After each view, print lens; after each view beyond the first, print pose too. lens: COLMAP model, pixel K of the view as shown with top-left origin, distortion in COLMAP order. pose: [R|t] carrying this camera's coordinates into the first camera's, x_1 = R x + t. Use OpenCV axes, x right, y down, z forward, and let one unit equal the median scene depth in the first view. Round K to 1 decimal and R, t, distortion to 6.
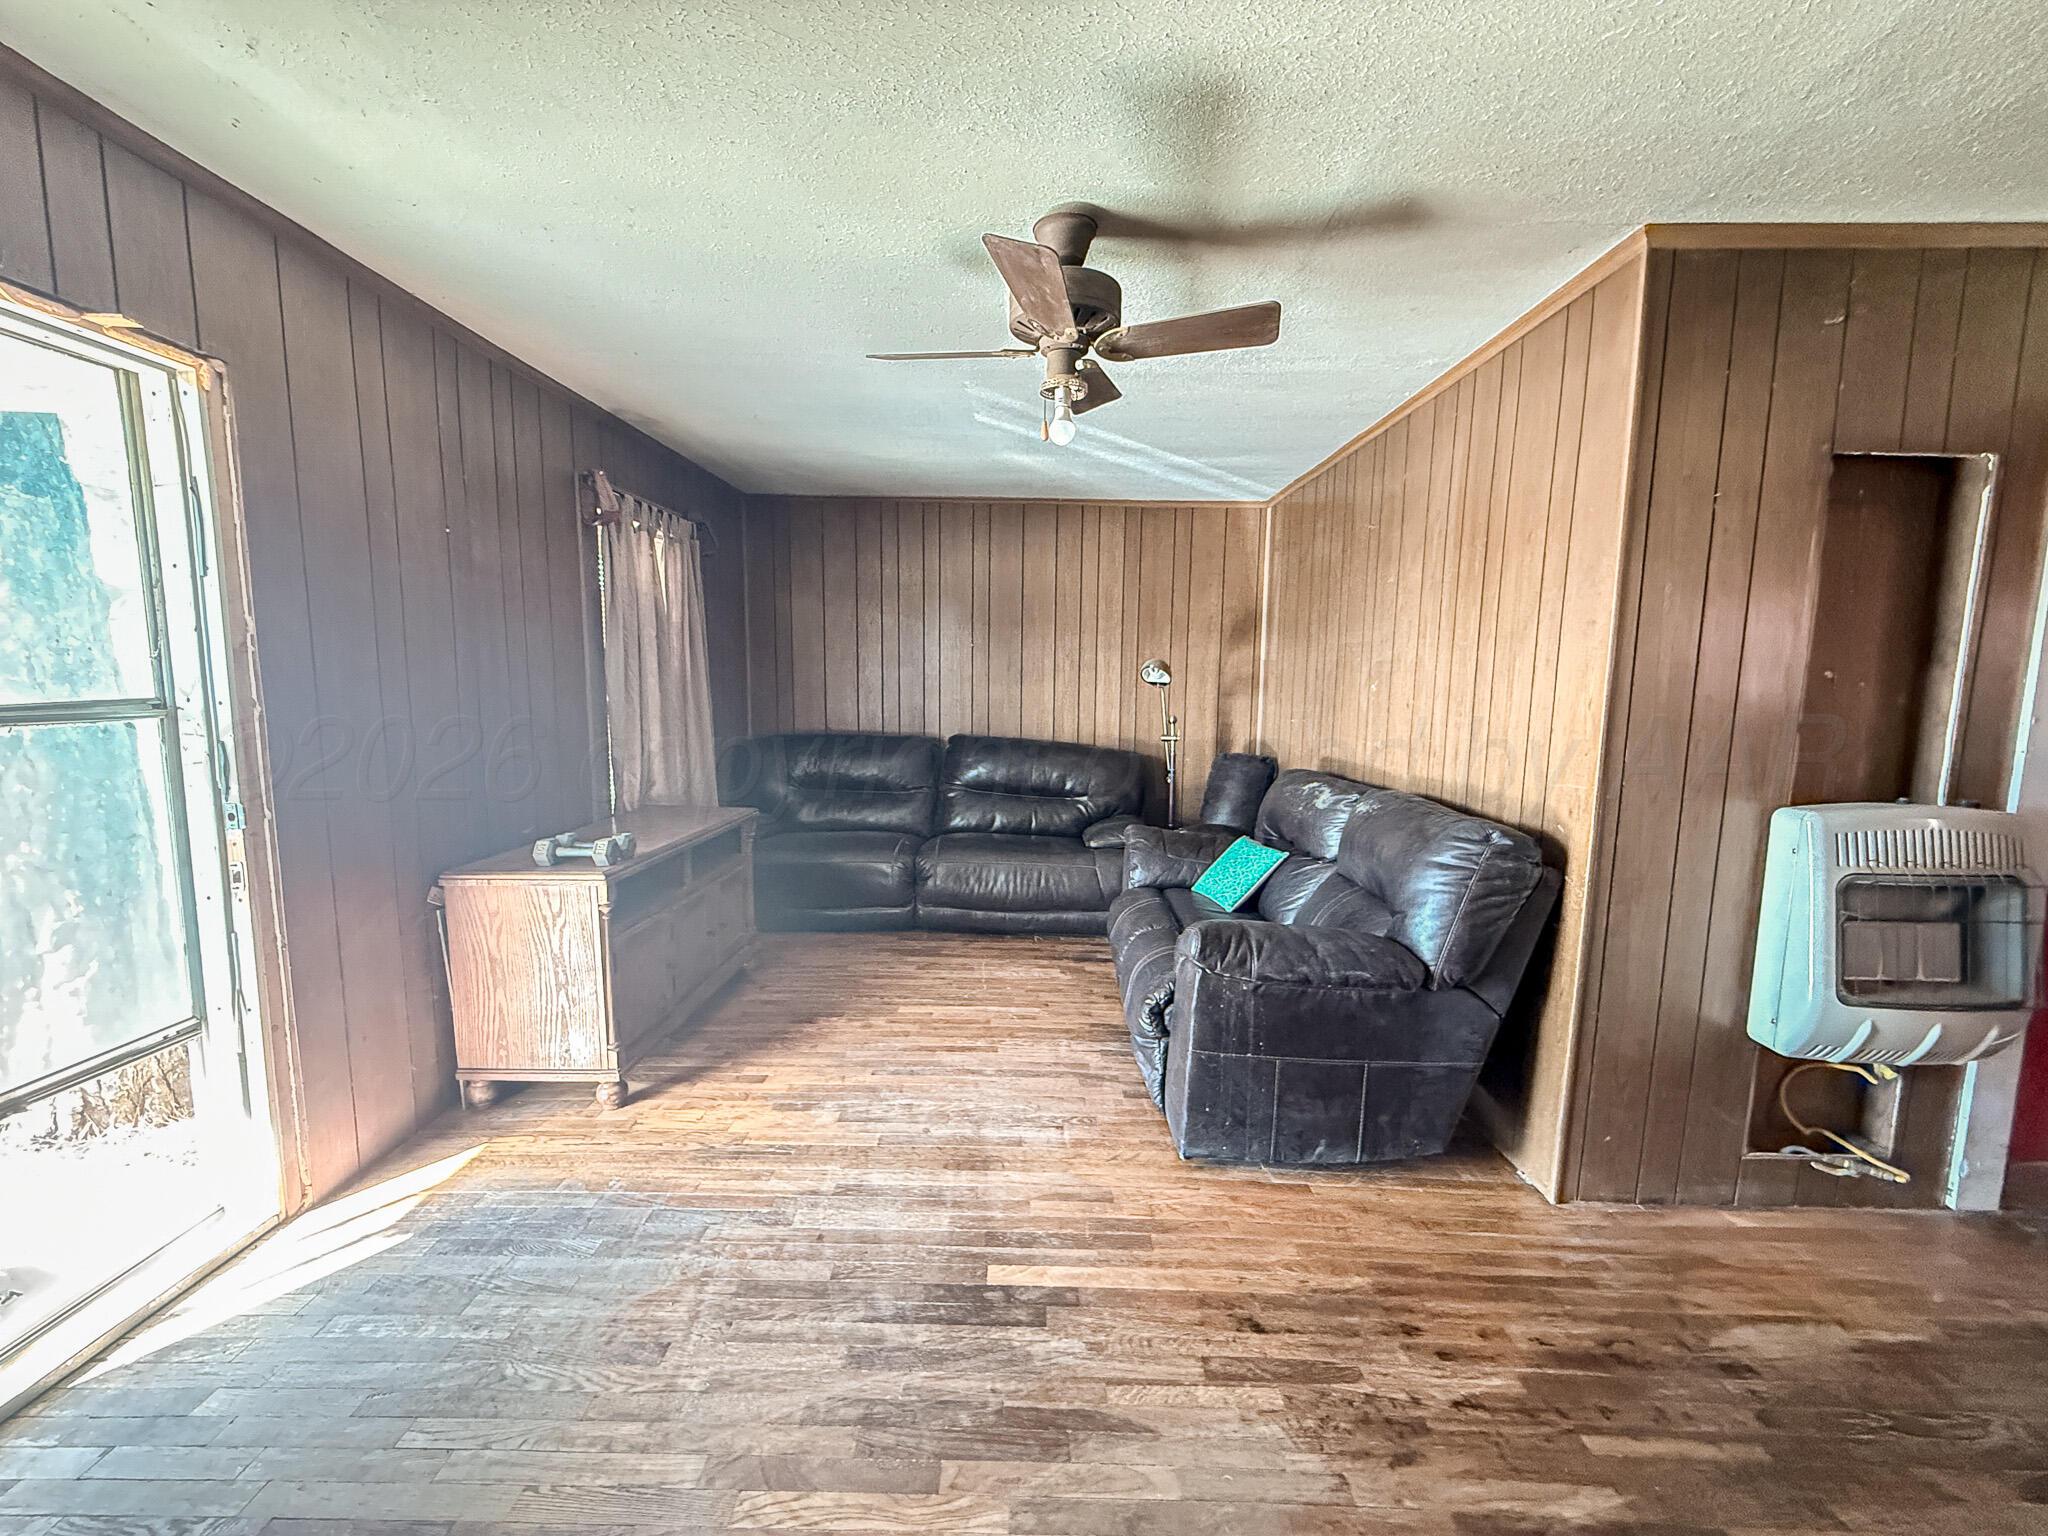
lens RADIAL K [[818.2, 0, 1024.0], [0, 818.2, 768.0], [0, 0, 1]] dist [0.000540, -0.000044]
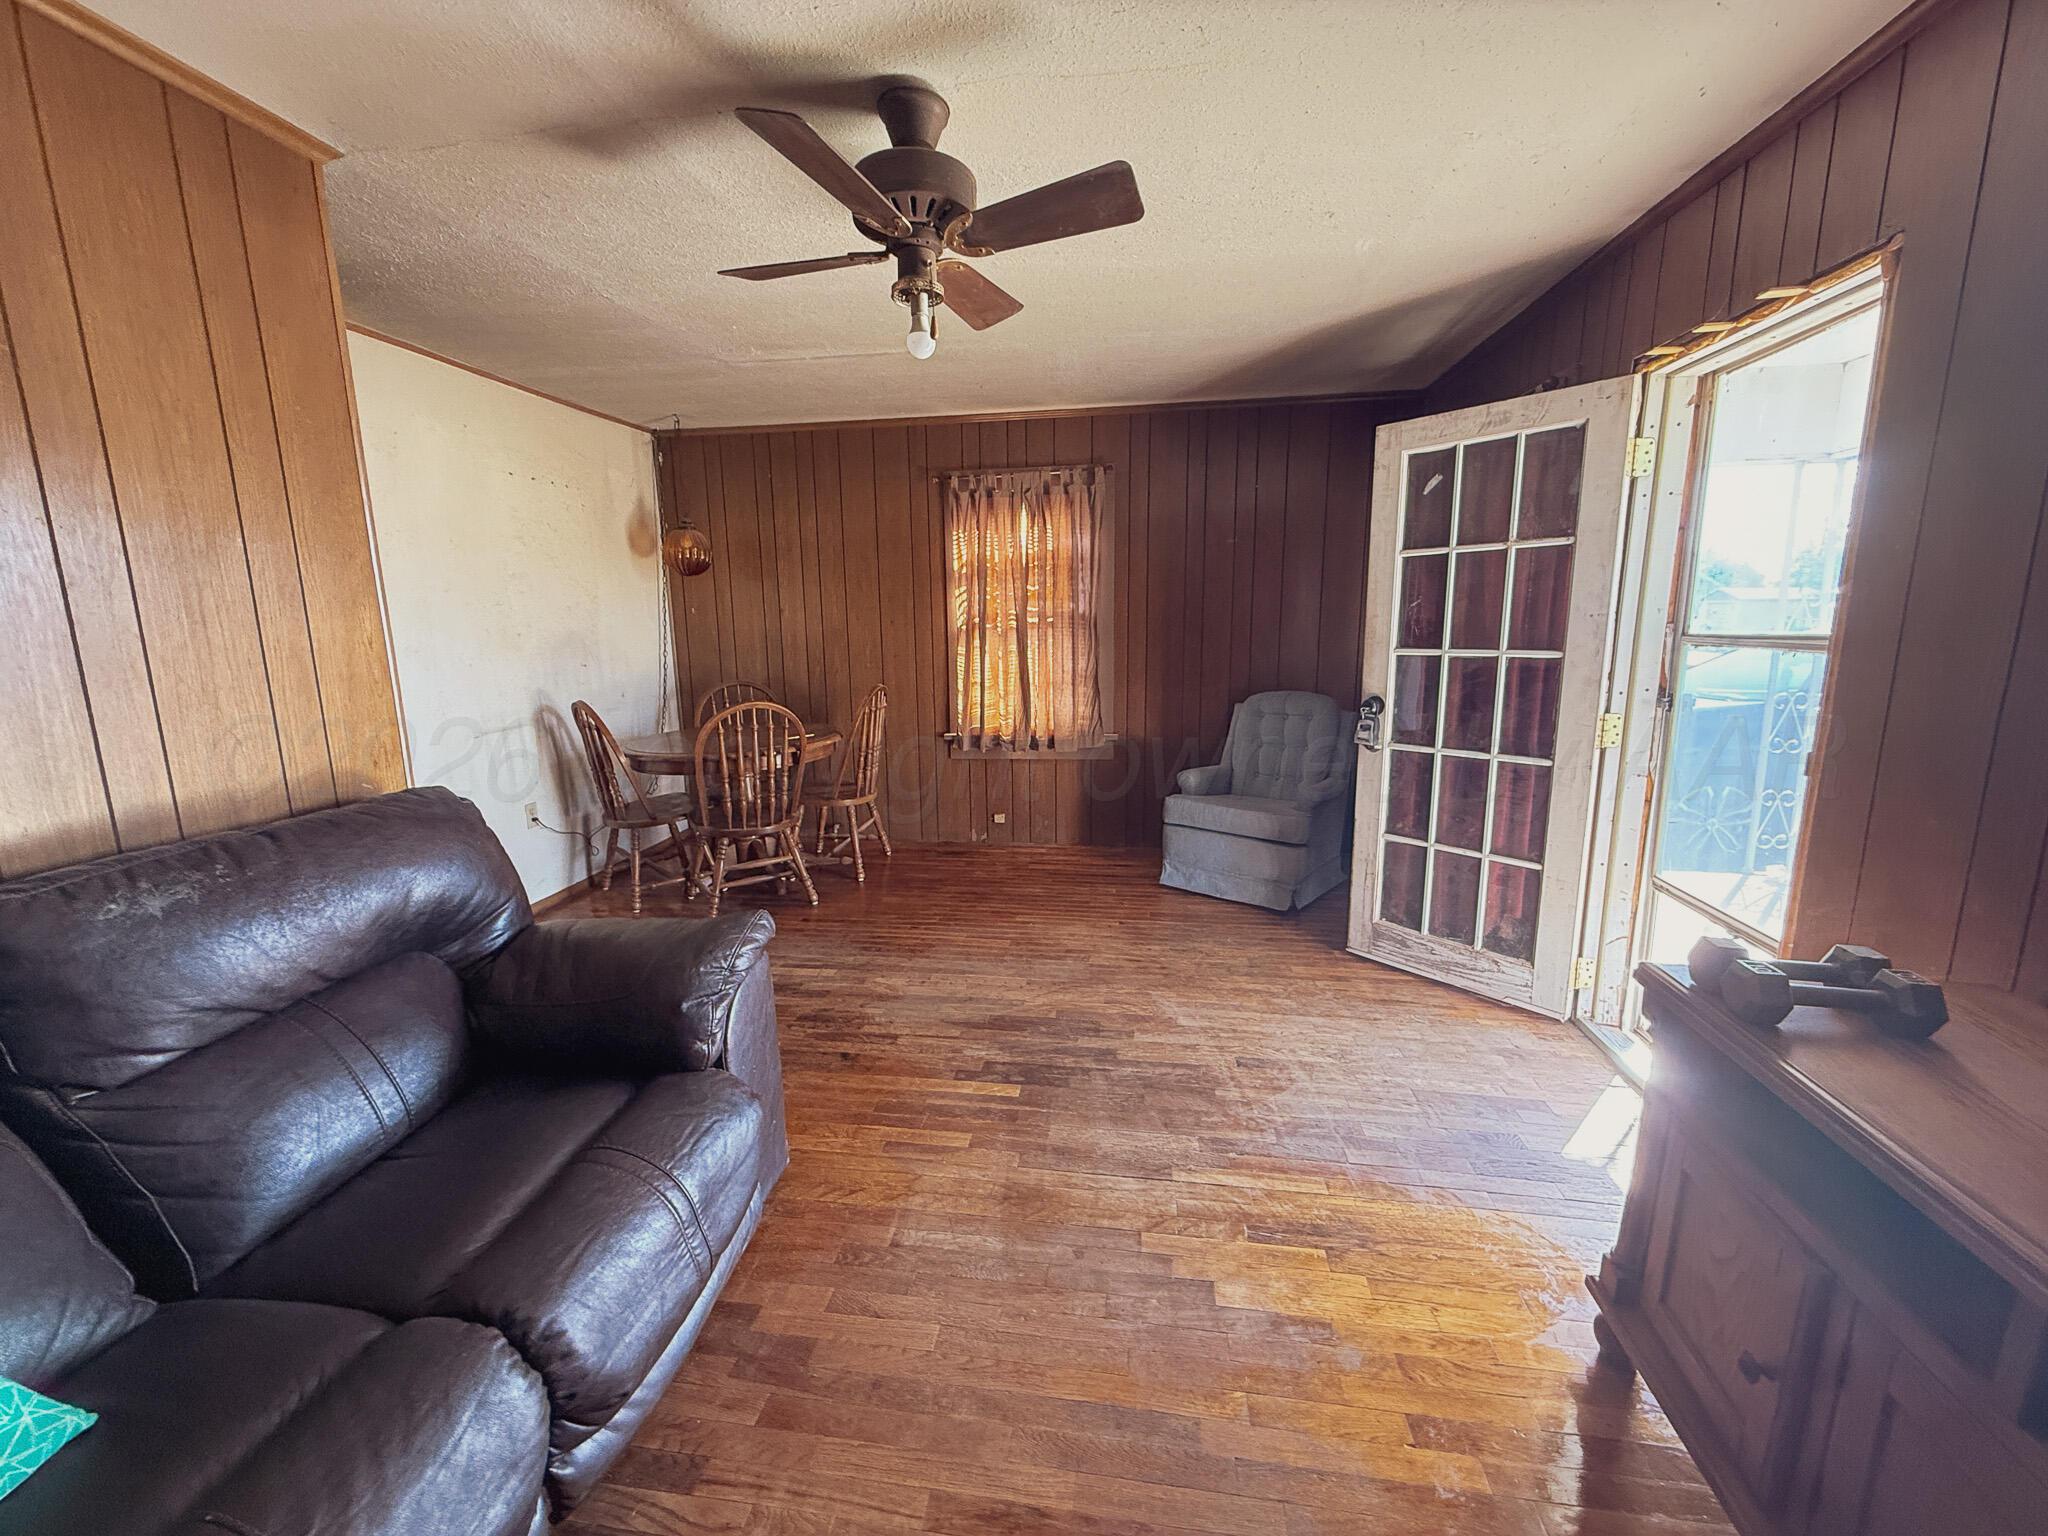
lens RADIAL K [[818.2, 0, 1024.0], [0, 818.2, 768.0], [0, 0, 1]] dist [0.000540, -0.000044]
pose [[-0.991062, -0.023136, 0.131380, -0.204818], [0.016796, 0.955367, 0.294945, -0.230297], [-0.132339, 0.294515, -0.946439, 2.048044]]
